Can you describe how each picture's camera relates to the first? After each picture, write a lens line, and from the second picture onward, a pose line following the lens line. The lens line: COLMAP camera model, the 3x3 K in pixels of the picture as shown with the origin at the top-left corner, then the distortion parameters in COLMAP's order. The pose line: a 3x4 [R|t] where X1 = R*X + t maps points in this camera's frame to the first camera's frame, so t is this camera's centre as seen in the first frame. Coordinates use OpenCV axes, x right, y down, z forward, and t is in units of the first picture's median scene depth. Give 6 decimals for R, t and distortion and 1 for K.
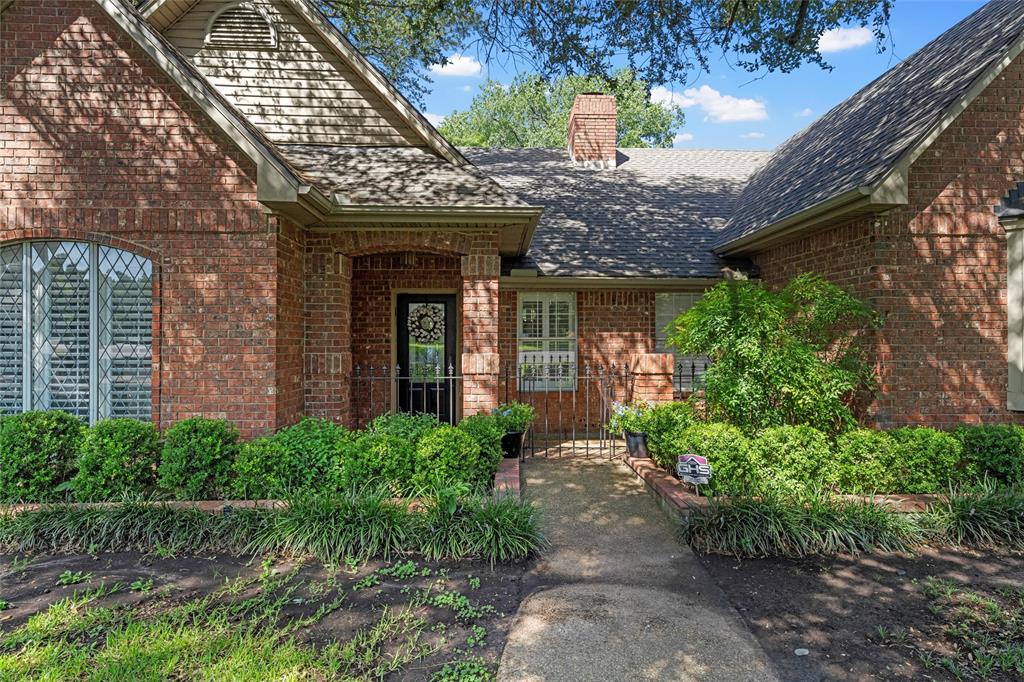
lens RADIAL K [[453.2, 0, 518.1], [0, 453.2, 342.2], [0, 0, 1]] dist [0.000145, -0.000147]
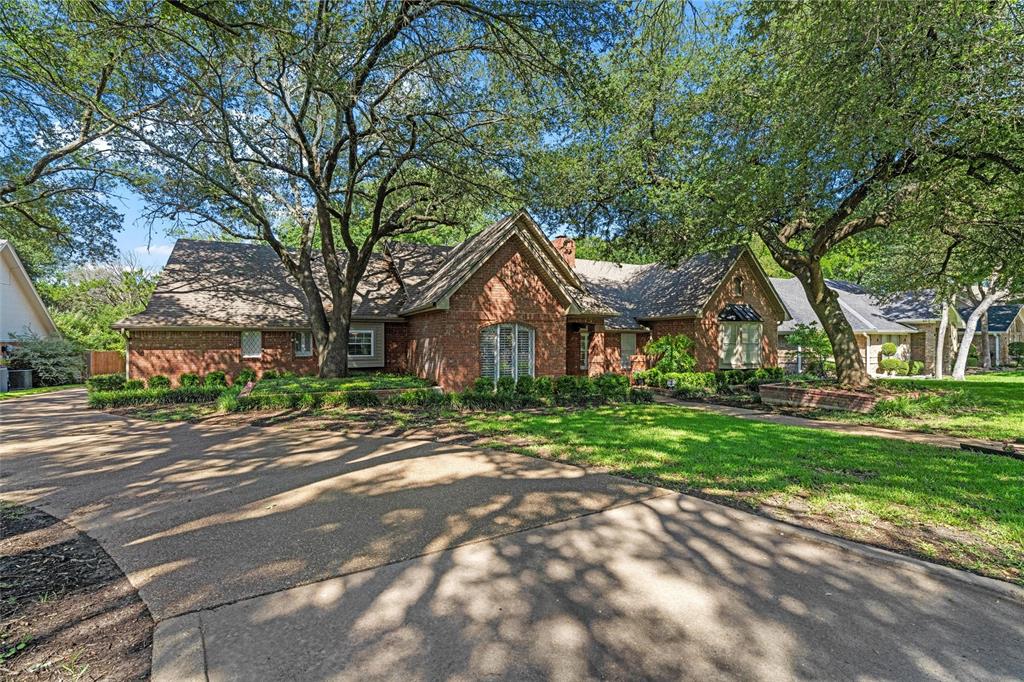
lens RADIAL K [[397.0, 0, 480.4], [0, 397.0, 340.9], [0, 0, 1]] dist [0.000147, -0.000081]
pose [[0.927480, -0.000622, 0.373872, -1.747934], [0.002631, 0.999985, -0.004863, -0.064765], [-0.373864, 0.005494, 0.927467, -1.169171]]
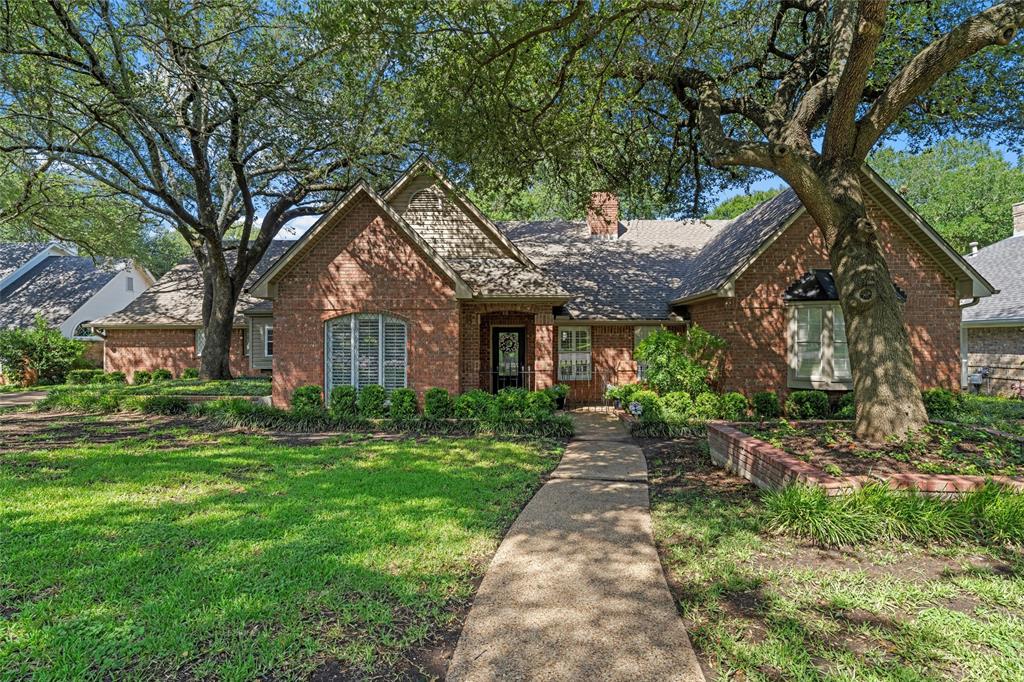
lens RADIAL K [[453.2, 0, 518.1], [0, 453.2, 342.2], [0, 0, 1]] dist [0.000145, -0.000147]
pose [[0.999138, -0.000442, -0.041506, -0.108012], [0.000300, 0.999994, -0.003412, -0.048627], [0.041508, 0.003397, 0.999132, -1.018352]]
